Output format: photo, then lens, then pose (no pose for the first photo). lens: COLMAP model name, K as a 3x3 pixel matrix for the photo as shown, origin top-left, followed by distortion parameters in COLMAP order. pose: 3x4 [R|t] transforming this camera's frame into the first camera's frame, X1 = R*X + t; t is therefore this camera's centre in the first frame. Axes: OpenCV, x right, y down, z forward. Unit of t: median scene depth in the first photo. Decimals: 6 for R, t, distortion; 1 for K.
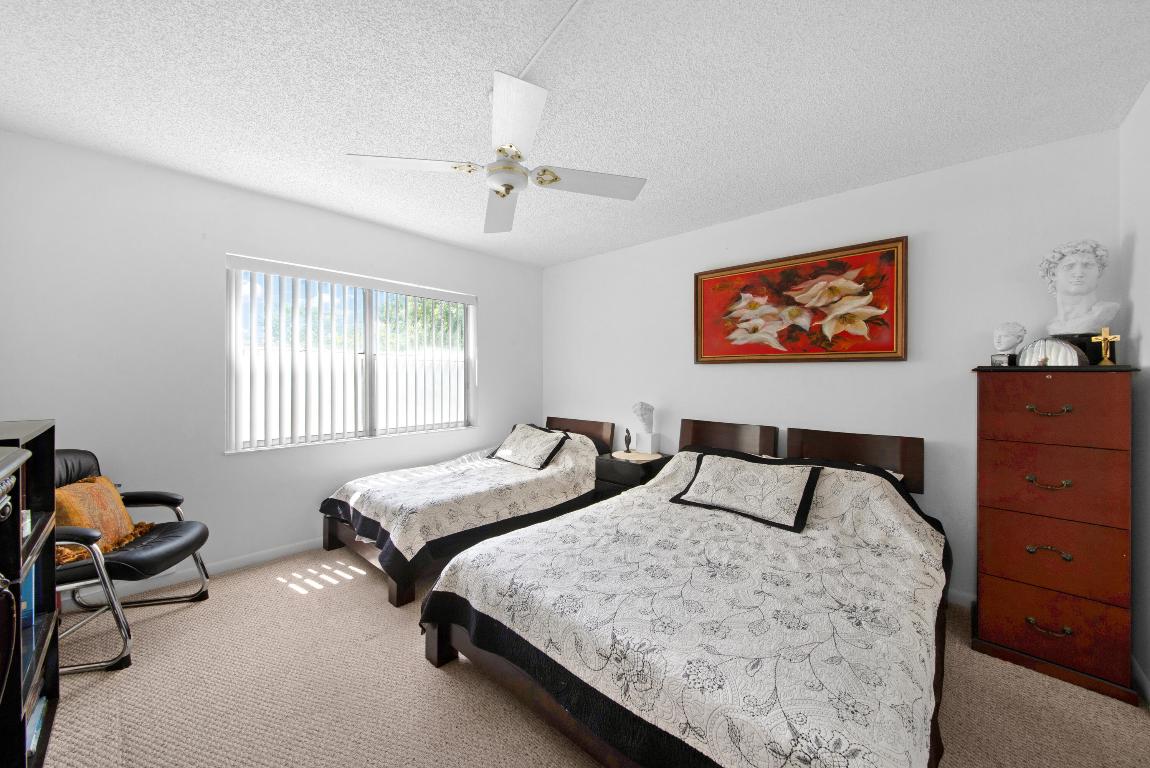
lens RADIAL K [[413.6, 0, 579.2], [0, 413.6, 373.1], [0, 0, 1]] dist [0.006098, -0.013816]
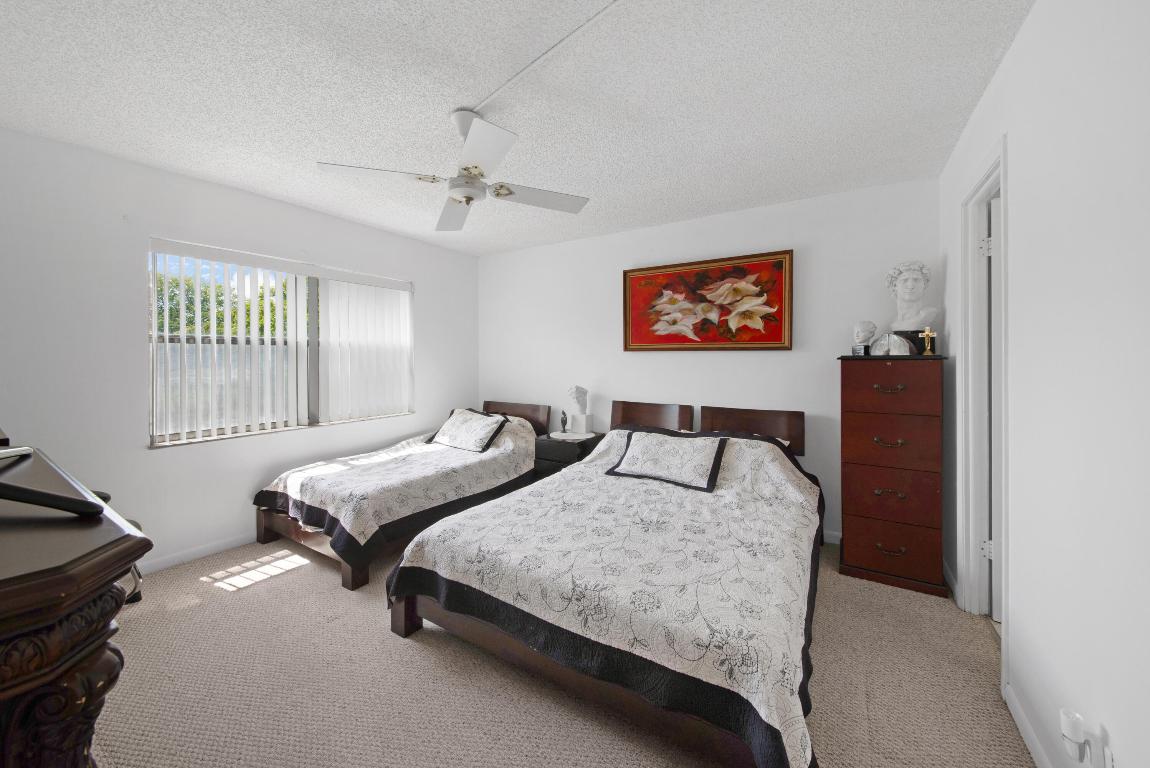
lens RADIAL K [[413.9, 0, 576.0], [0, 413.9, 357.1], [0, 0, 1]] dist [-0.007767, -0.000290]
pose [[0.983979, -0.007756, 0.178115, -0.066848], [0.006161, 0.999936, 0.009508, -0.025203], [-0.178177, -0.008258, 0.983964, -0.112479]]
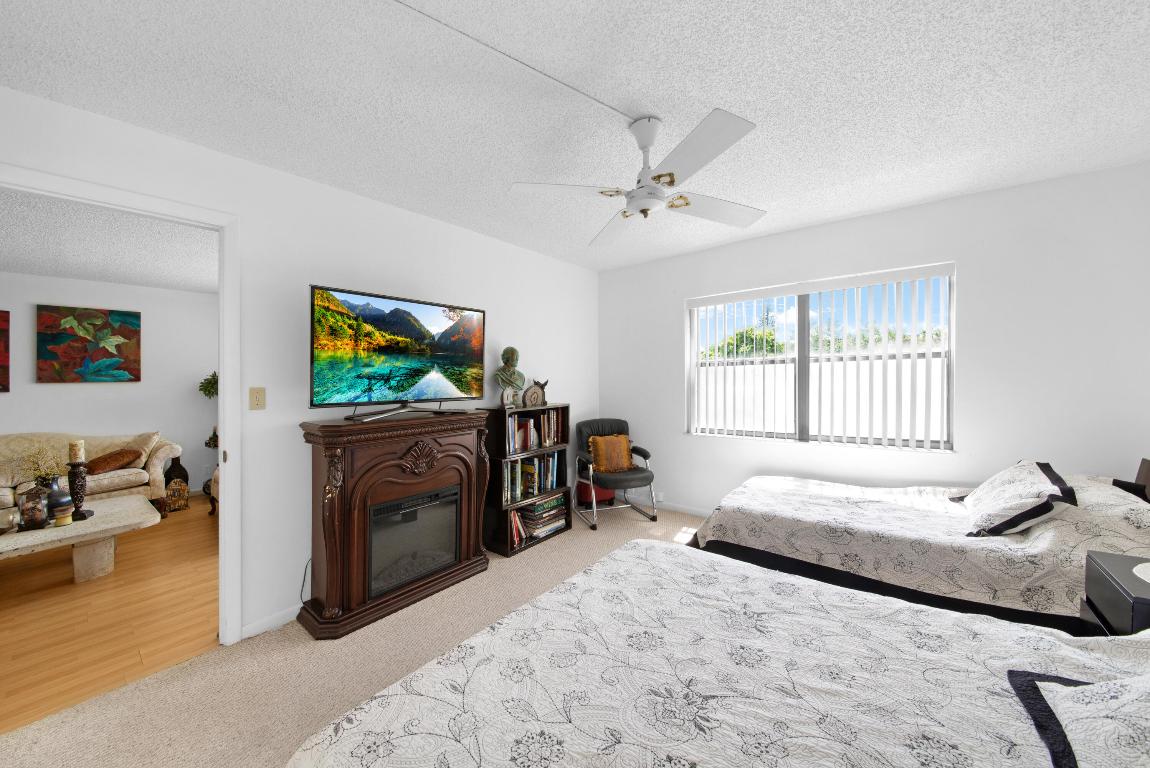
lens RADIAL K [[407.9, 0, 575.8], [0, 407.9, 382.0], [0, 0, 1]] dist [0.017704, -0.021367]
pose [[0.094175, 0.007234, -0.995529, 0.681418], [0.022244, 0.999709, 0.009369, -0.016777], [0.995307, -0.023026, 0.093986, 0.577455]]
